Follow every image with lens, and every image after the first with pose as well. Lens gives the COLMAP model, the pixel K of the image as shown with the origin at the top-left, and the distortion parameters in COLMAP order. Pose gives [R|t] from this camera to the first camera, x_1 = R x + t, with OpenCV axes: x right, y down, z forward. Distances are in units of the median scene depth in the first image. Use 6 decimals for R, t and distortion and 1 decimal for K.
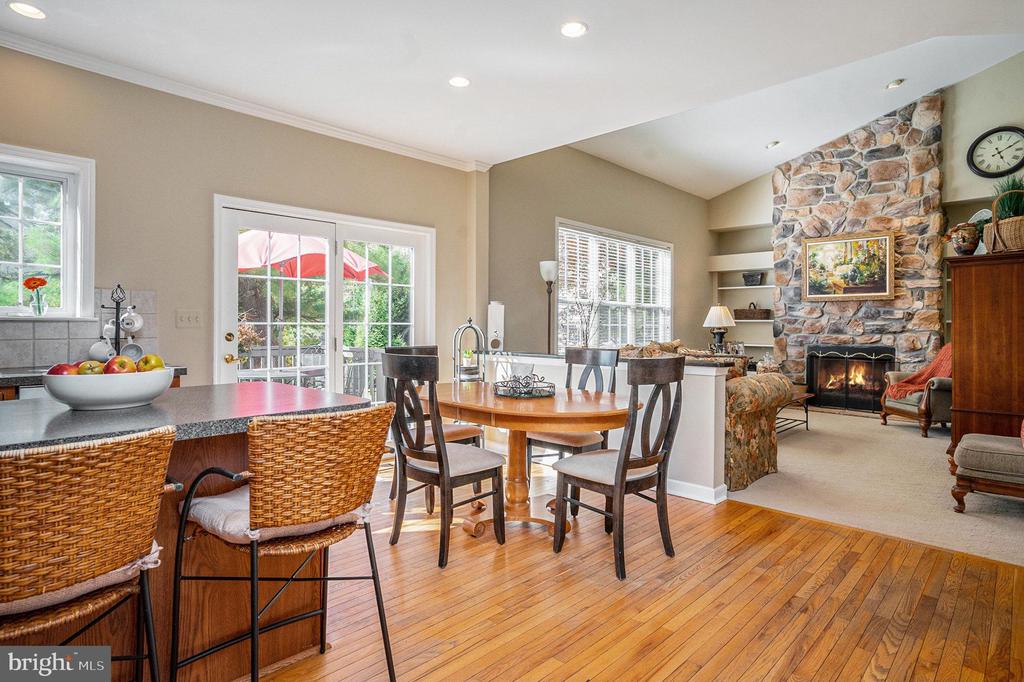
lens RADIAL K [[561.5, 0, 519.1], [0, 561.5, 335.8], [0, 0, 1]] dist [-0.015618, 0.002689]
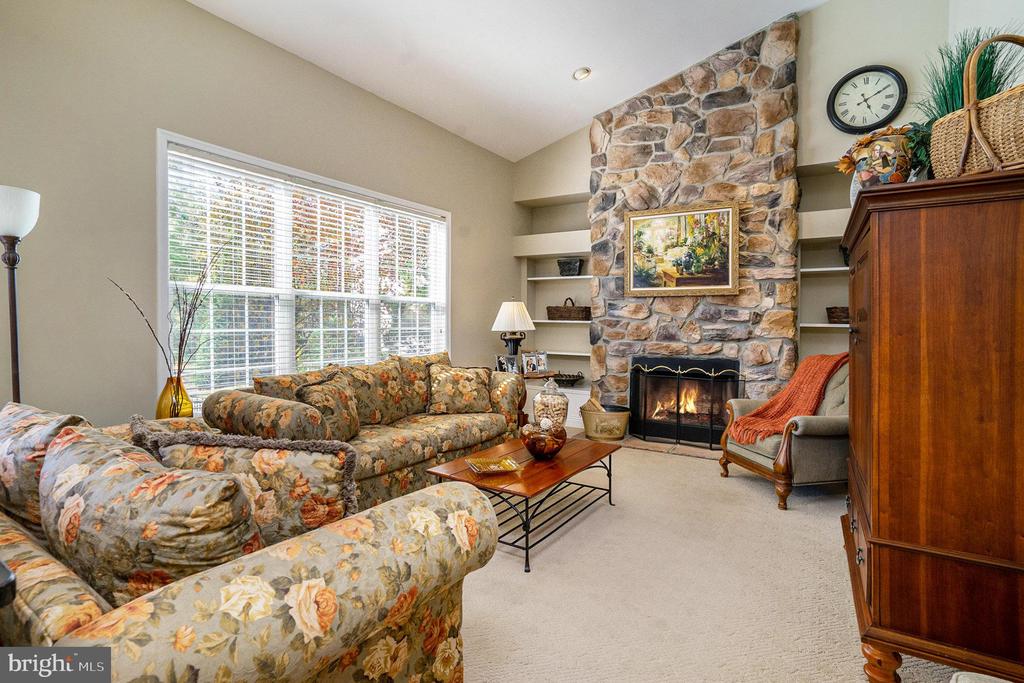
lens RADIAL K [[510.1, 0, 504.9], [0, 510.1, 338.8], [0, 0, 1]] dist [-0.040108, 0.008389]
pose [[0.985123, -0.003705, 0.171809, 0.251106], [0.000566, 0.999832, 0.018318, -0.019243], [-0.171848, -0.017948, 0.984960, 0.389958]]
